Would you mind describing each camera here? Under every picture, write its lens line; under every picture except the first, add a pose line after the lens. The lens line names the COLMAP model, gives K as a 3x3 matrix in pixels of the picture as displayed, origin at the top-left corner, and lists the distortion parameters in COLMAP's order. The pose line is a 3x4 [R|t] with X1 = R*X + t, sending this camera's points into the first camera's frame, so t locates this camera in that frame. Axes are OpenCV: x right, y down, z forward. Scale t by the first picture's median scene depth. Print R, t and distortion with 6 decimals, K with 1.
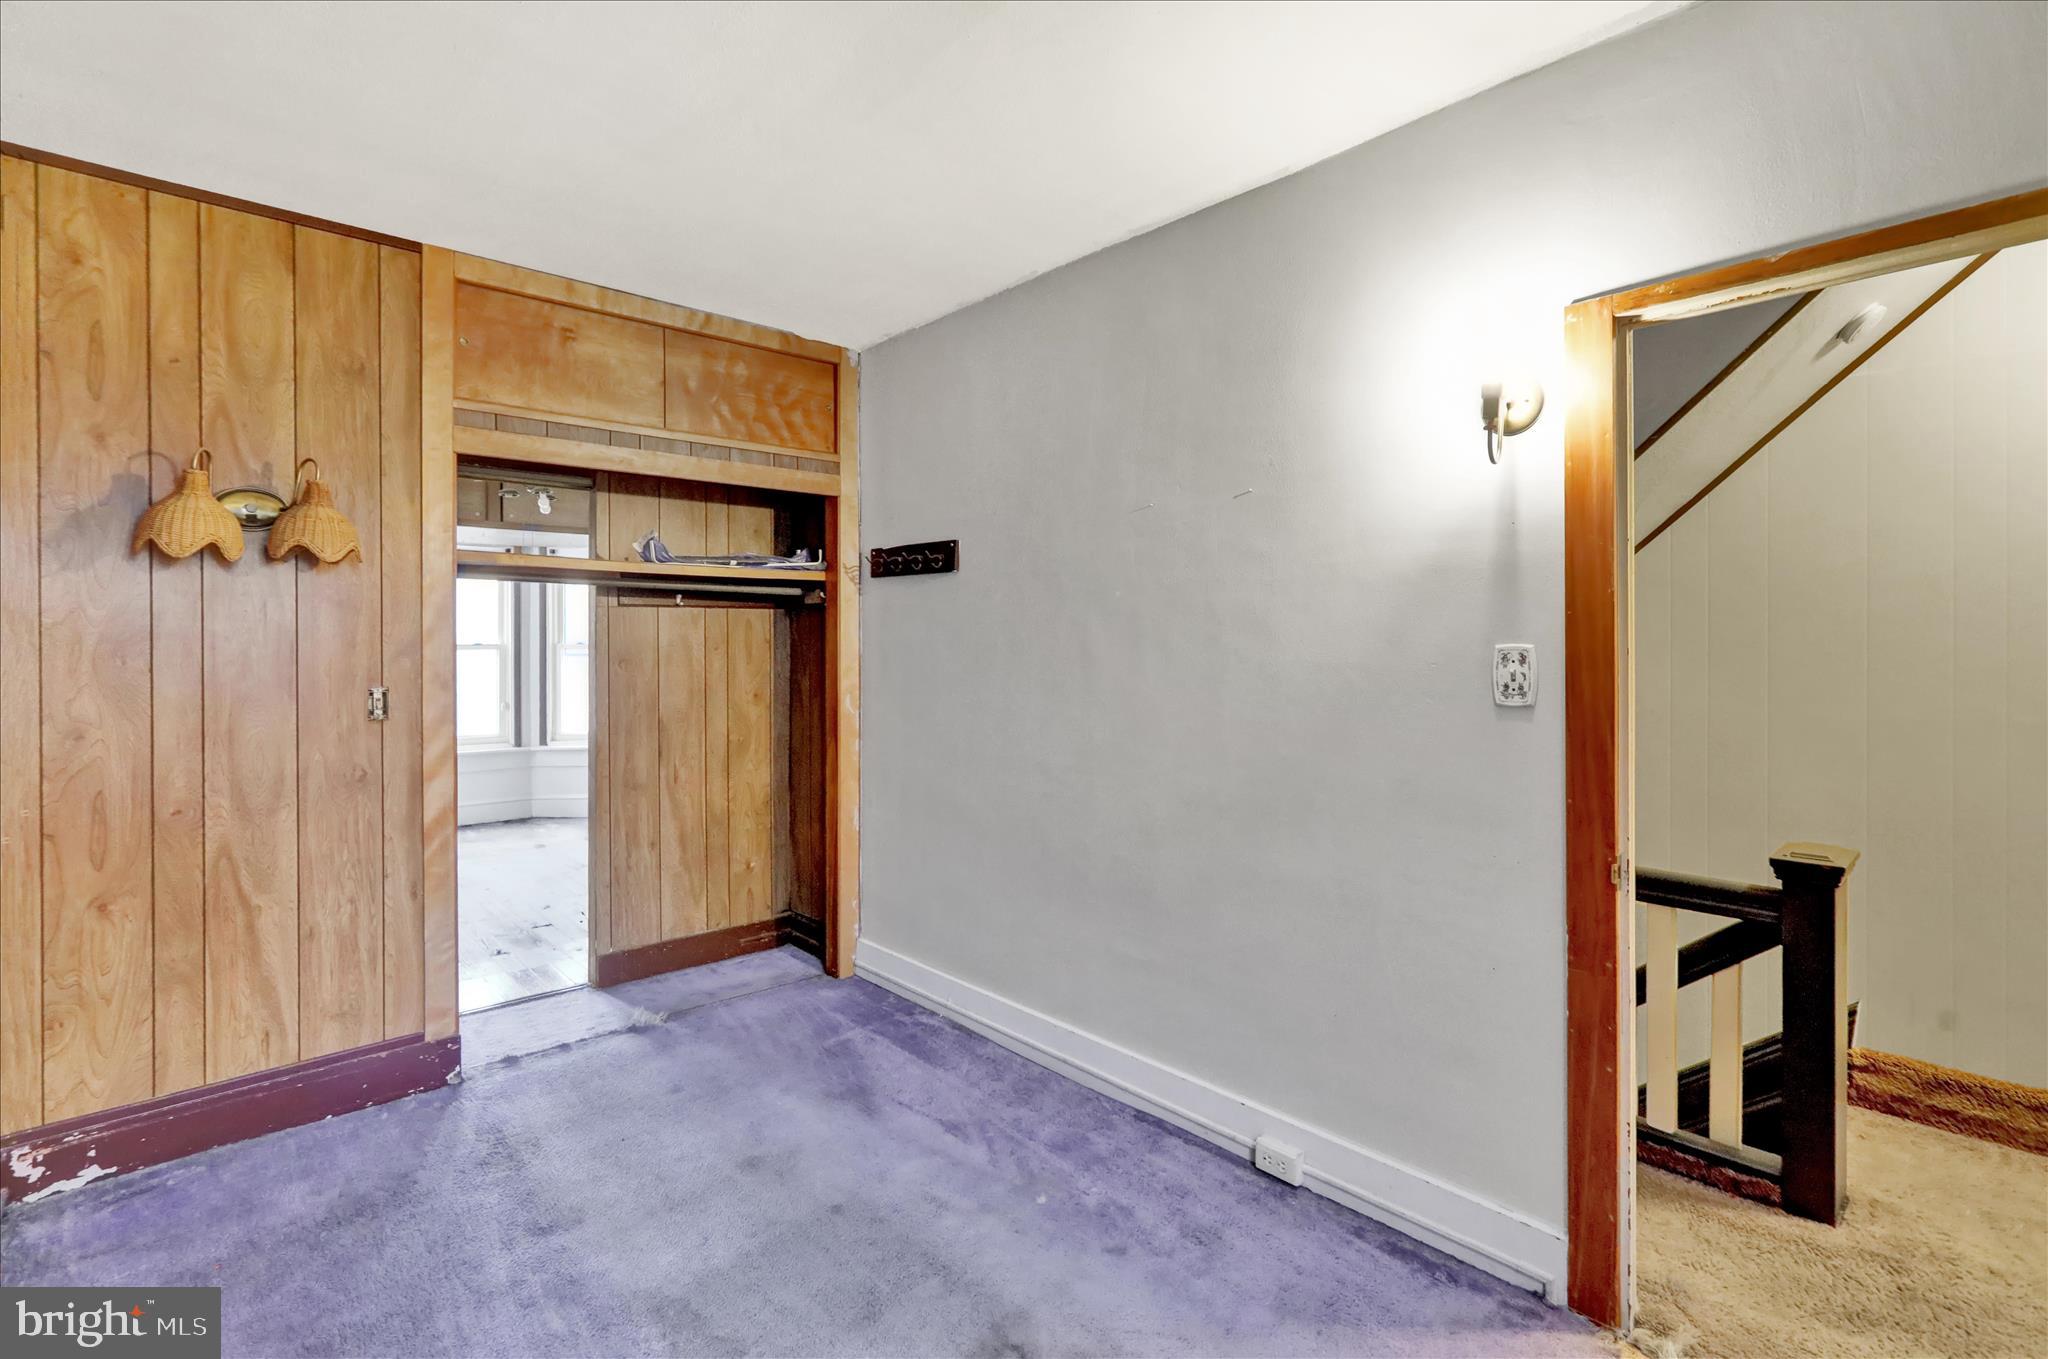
lens RADIAL K [[939.4, 0, 1023.8], [0, 939.4, 646.0], [0, 0, 1]] dist [0.001568, 0.000231]
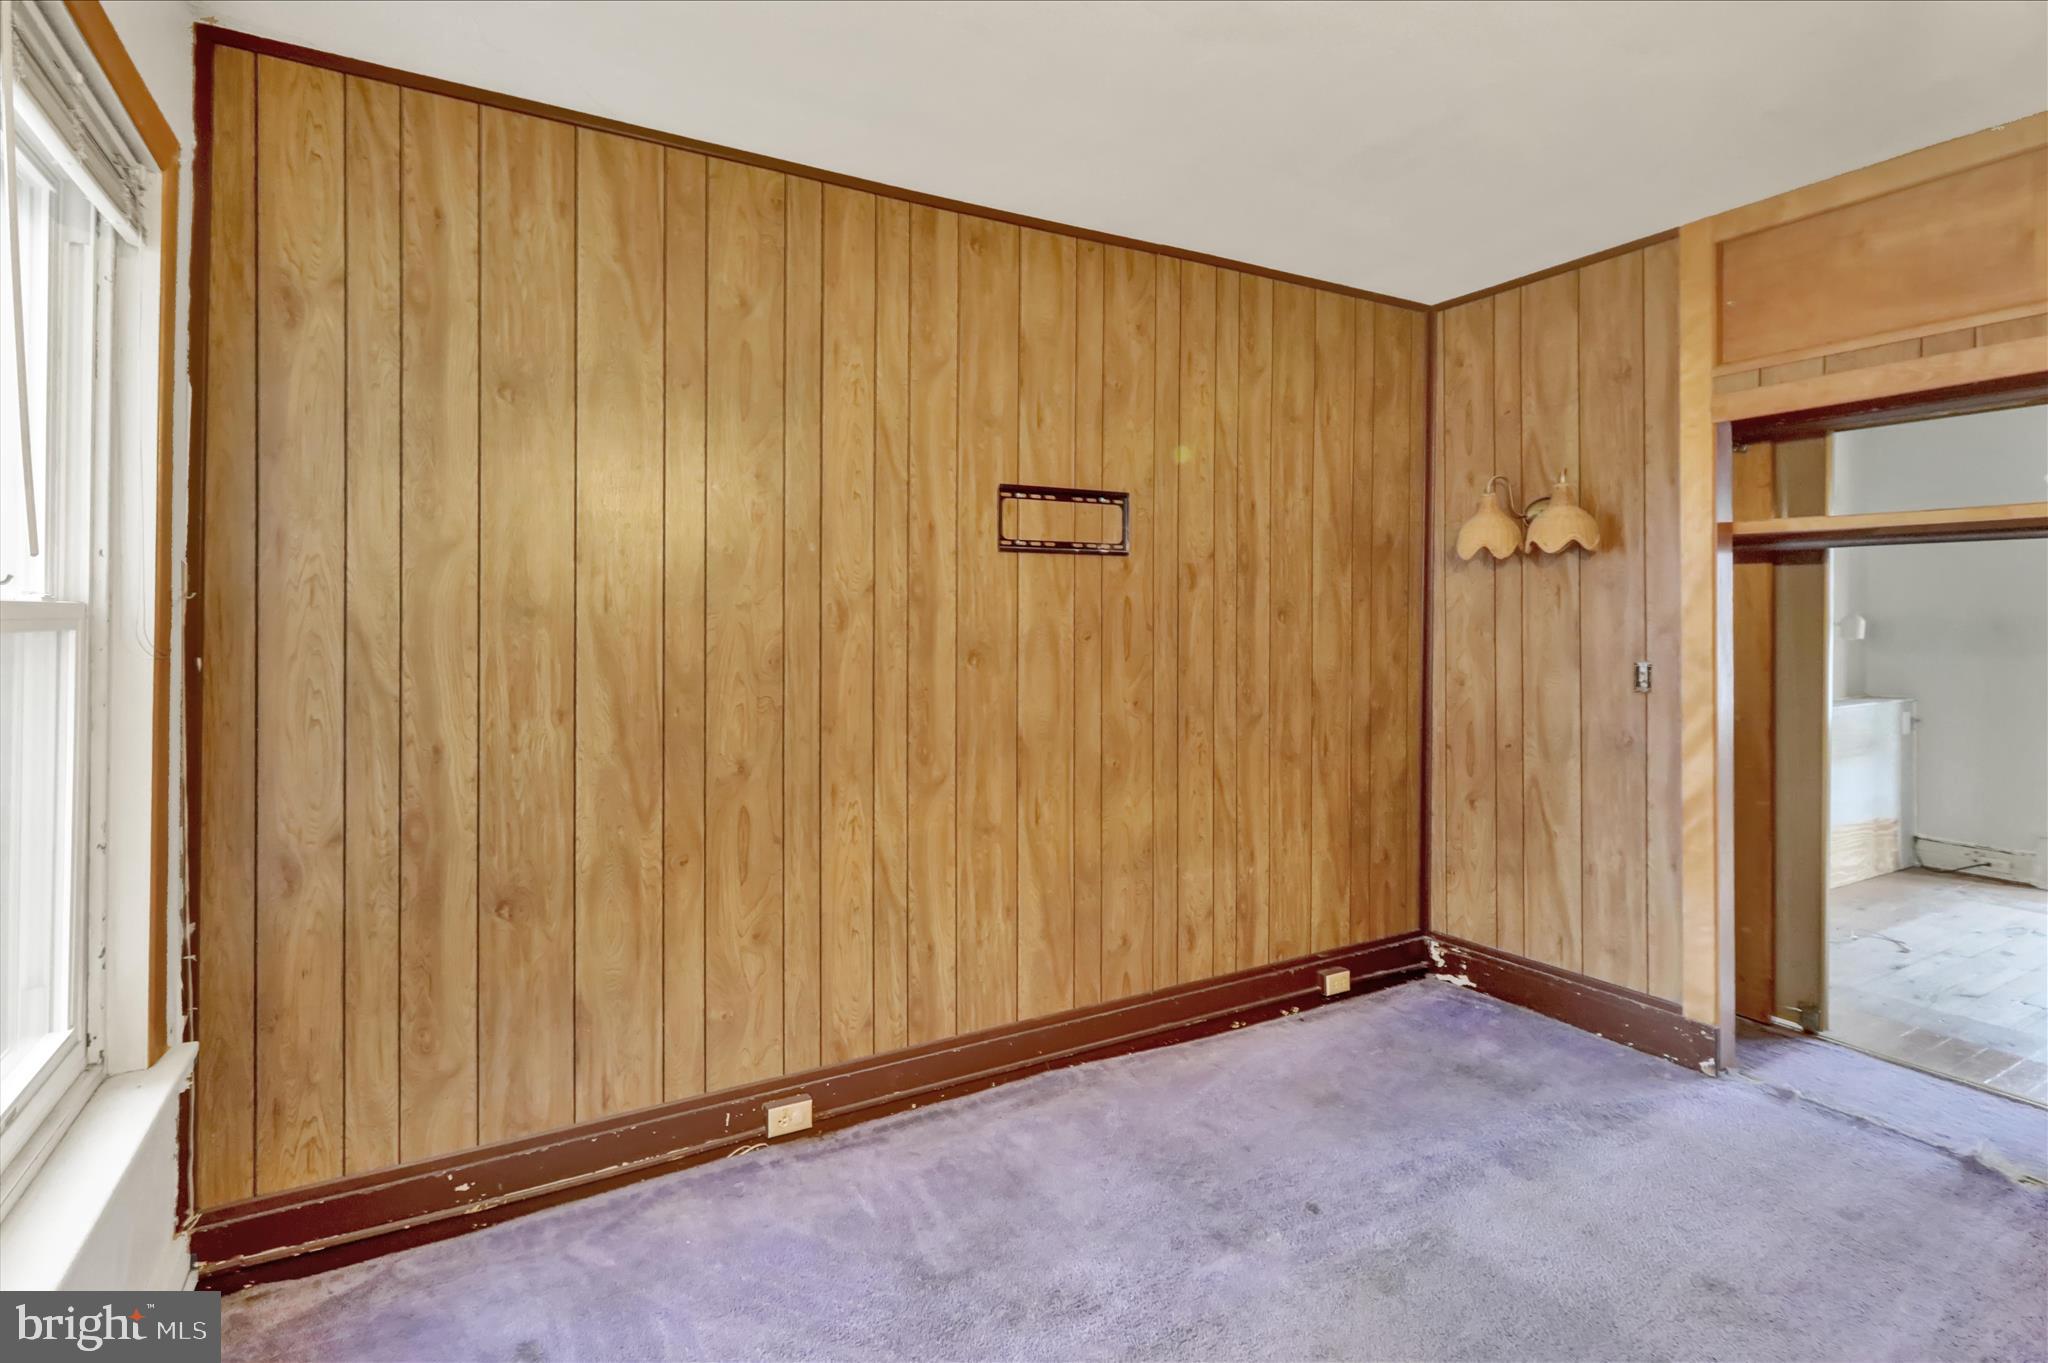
lens RADIAL K [[1004.5, 0, 1024.2], [0, 1004.5, 621.9], [0, 0, 1]] dist [0.001219, -0.000119]
pose [[-0.209690, -0.001966, -0.977766, 0.631358], [-0.005528, 0.999984, -0.000825, 0.003766], [0.977752, 0.005233, -0.209698, 0.595458]]
